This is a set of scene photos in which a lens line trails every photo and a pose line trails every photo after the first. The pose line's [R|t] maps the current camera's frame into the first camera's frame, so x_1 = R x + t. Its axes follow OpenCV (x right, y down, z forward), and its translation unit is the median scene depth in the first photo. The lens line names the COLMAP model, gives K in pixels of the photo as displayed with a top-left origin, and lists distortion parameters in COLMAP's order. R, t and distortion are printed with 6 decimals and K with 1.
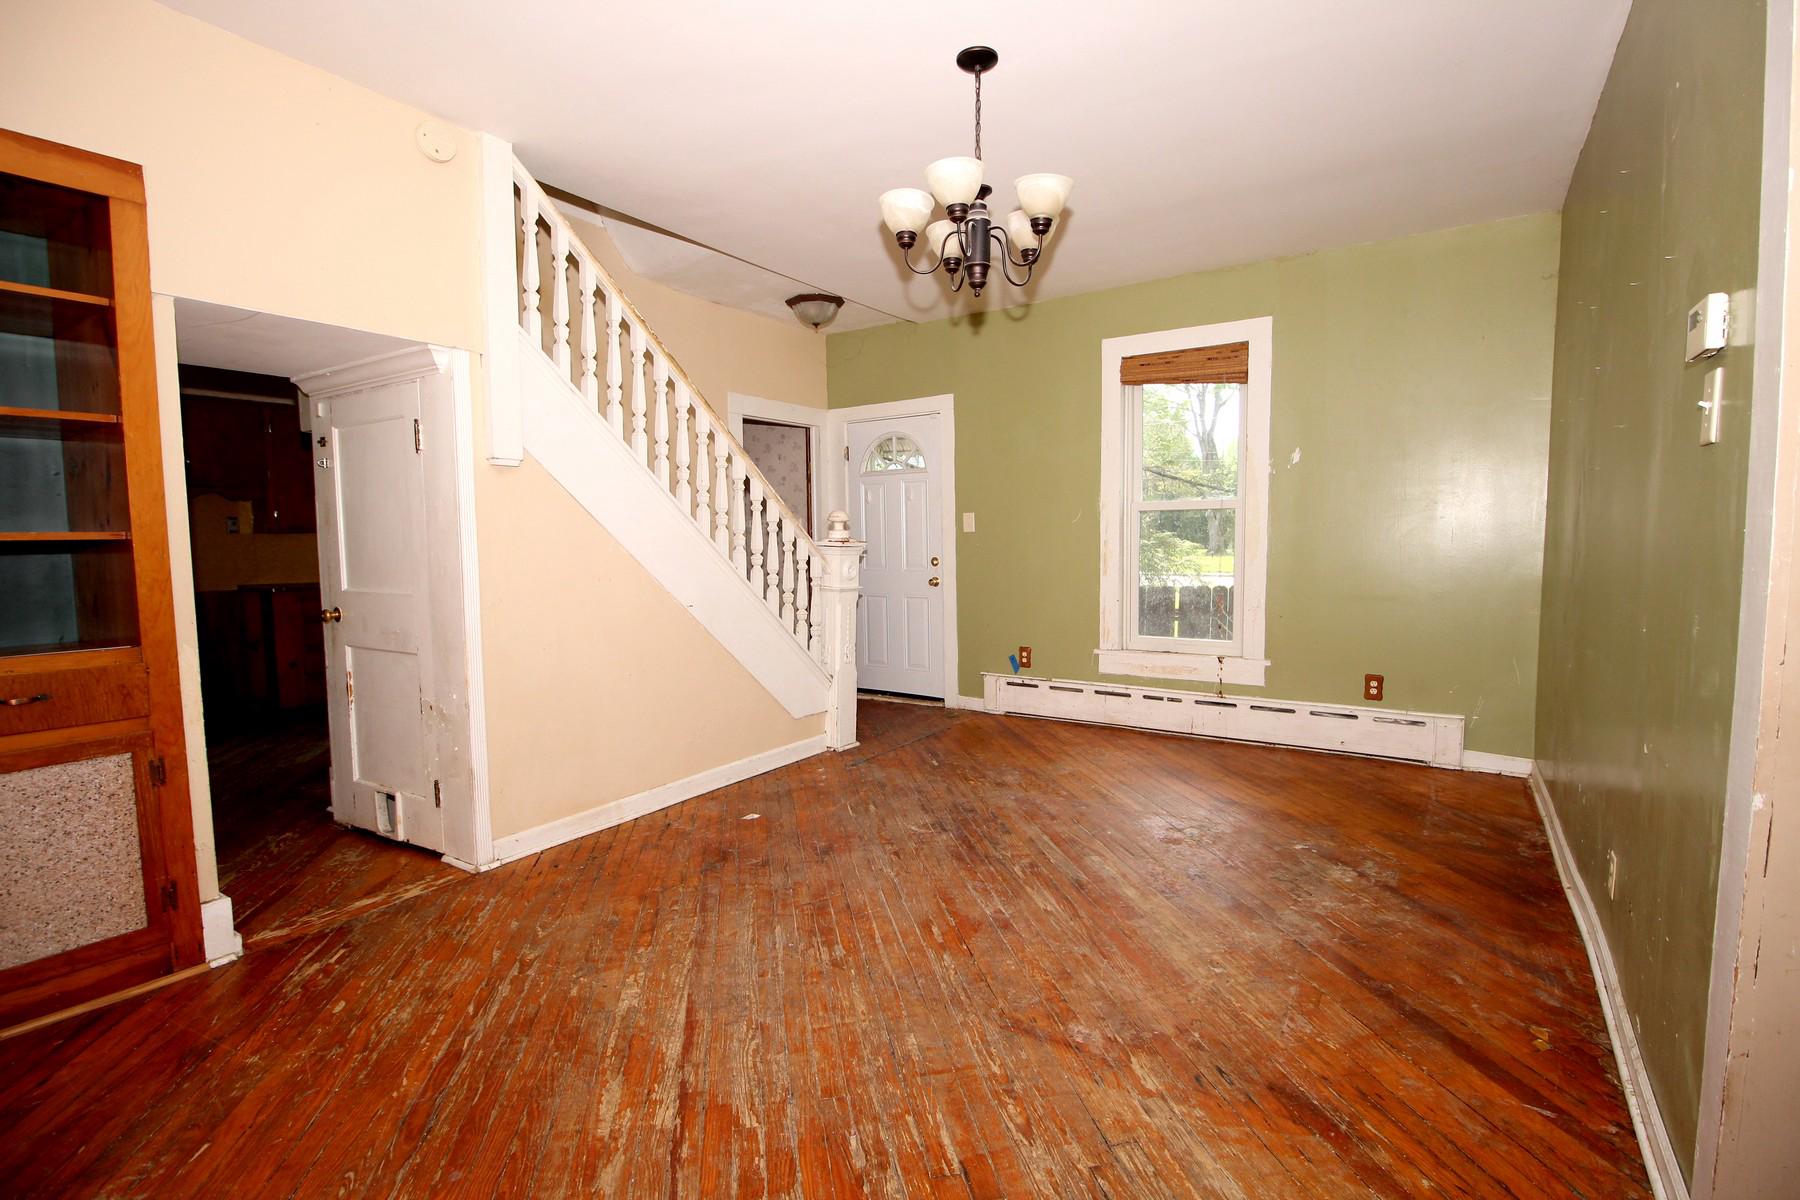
lens RADIAL K [[833.1, 0, 915.2], [0, 833.1, 595.0], [0, 0, 1]] dist [0.001015, -0.012166]
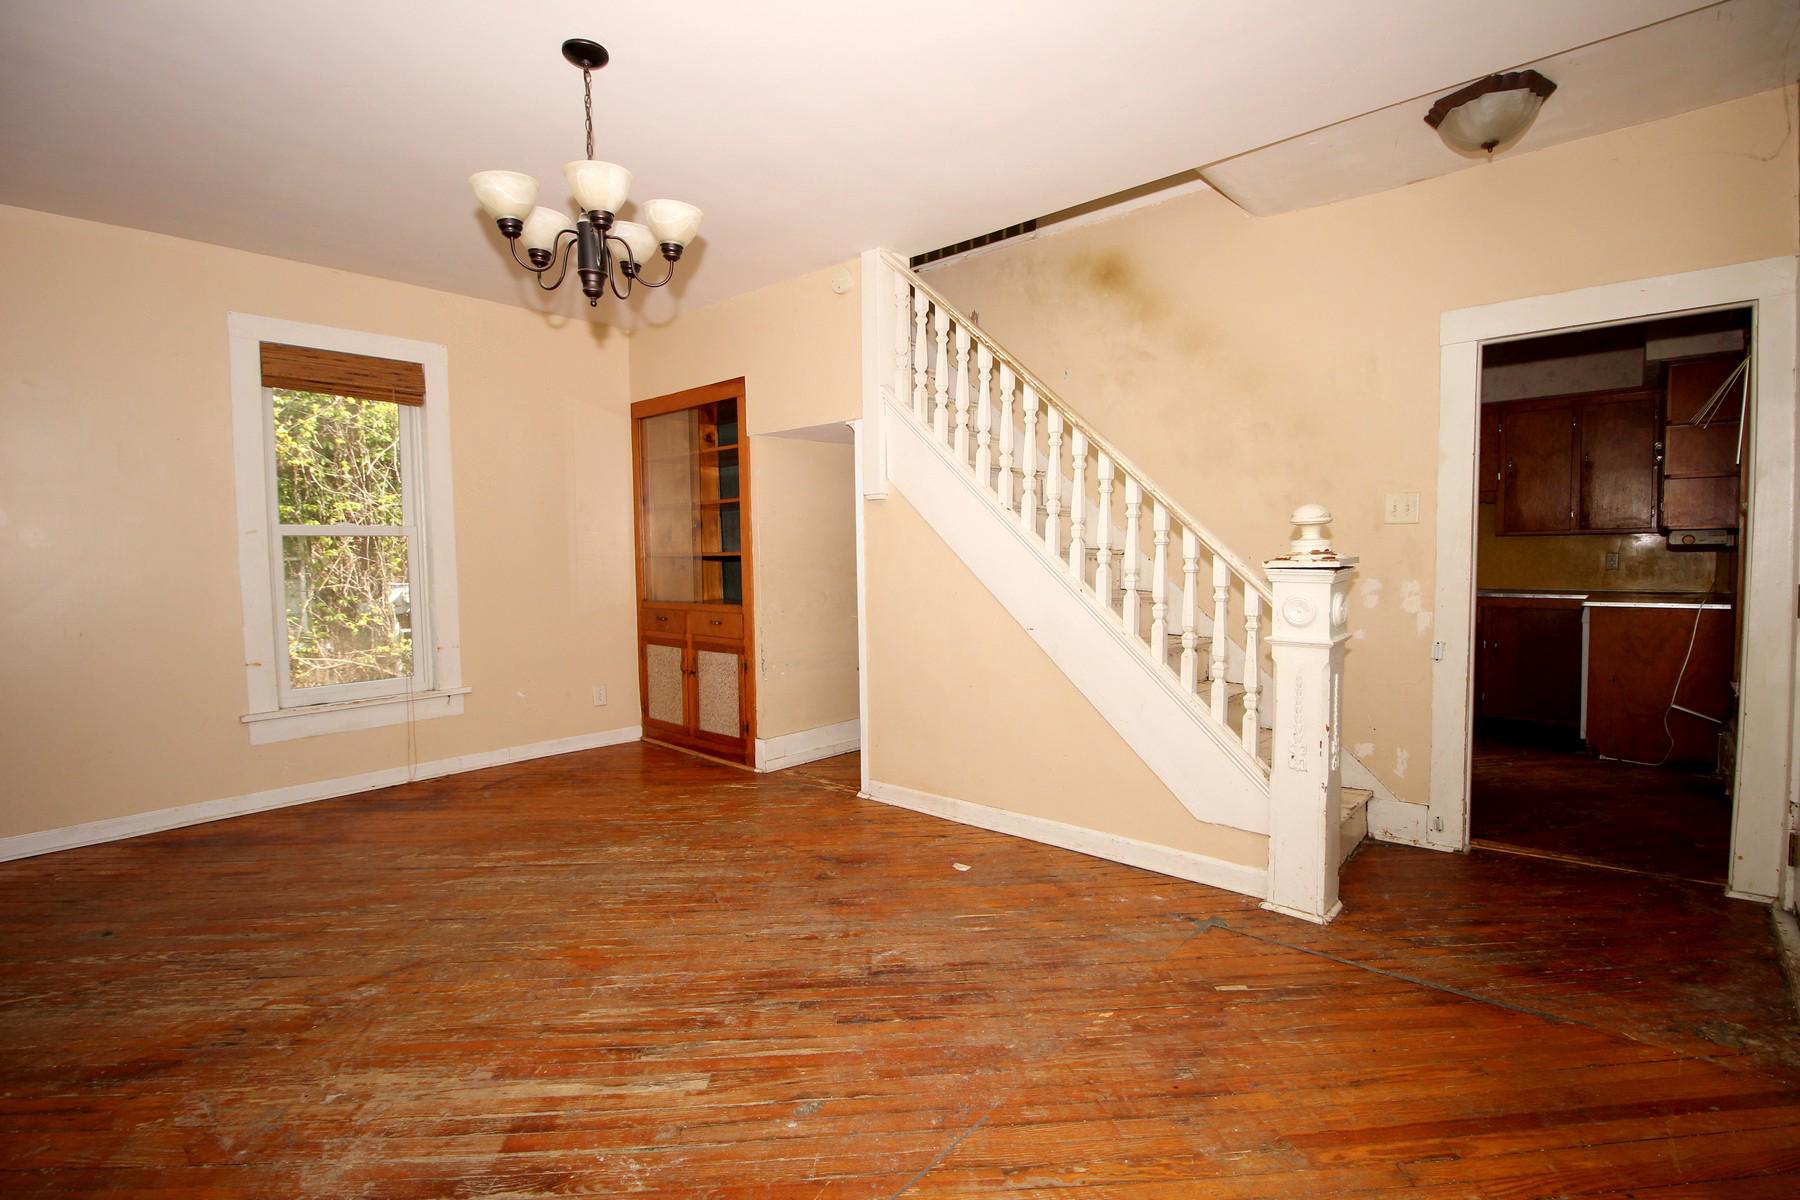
lens RADIAL K [[833.2, 0, 911.9], [0, 833.2, 601.4], [0, 0, 1]] dist [0.005287, -0.013303]
pose [[-0.145887, 0.072202, -0.986663, 0.864851], [-0.050092, 0.995515, 0.080256, -0.111977], [0.988032, 0.061132, -0.141616, 1.355510]]
